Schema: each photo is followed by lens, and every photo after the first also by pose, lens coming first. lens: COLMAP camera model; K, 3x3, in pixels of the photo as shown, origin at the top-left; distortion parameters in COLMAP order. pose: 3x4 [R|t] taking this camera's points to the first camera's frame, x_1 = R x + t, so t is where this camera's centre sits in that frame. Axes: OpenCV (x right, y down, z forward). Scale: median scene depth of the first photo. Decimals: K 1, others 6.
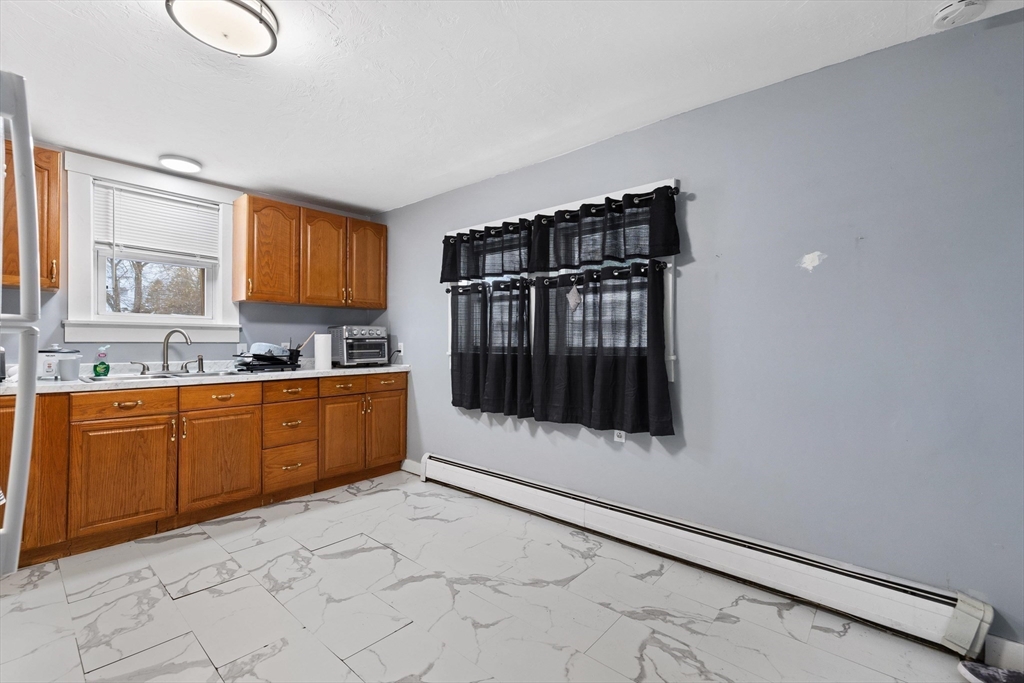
lens RADIAL K [[443.0, 0, 510.8], [0, 443.0, 342.9], [0, 0, 1]] dist [-0.001694, 0.000594]
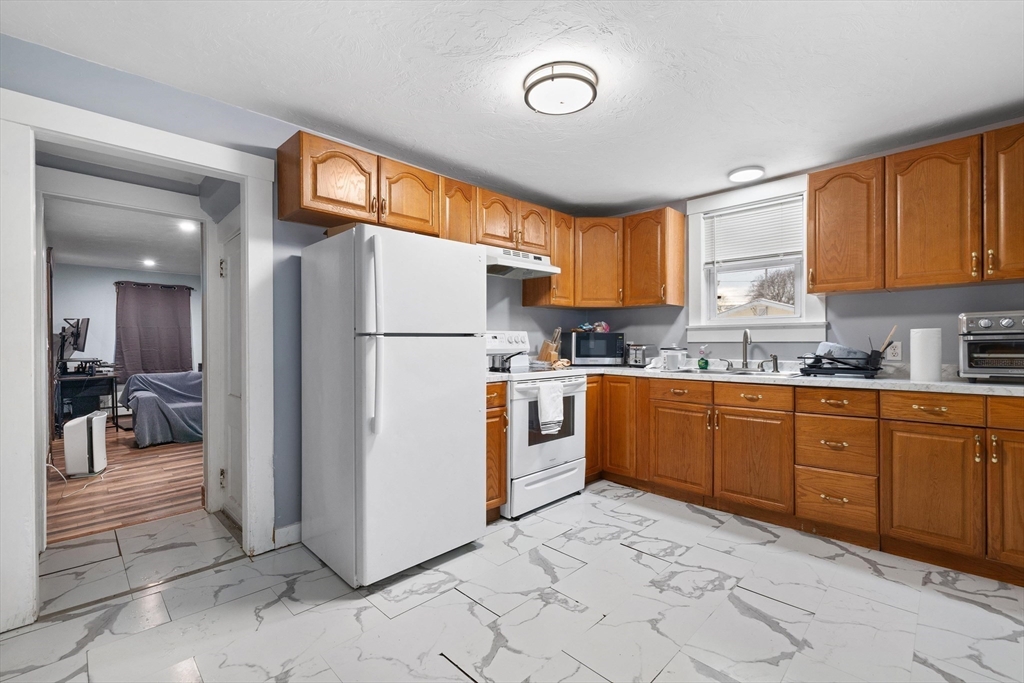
lens RADIAL K [[443.0, 0, 511.5], [0, 443.0, 340.8], [0, 0, 1]] dist [-0.001694, 0.000594]
pose [[-0.068546, -0.009133, -0.997606, 0.347273], [0.002831, 0.999952, -0.009349, 0.004455], [0.997644, -0.003465, -0.068517, 0.502035]]
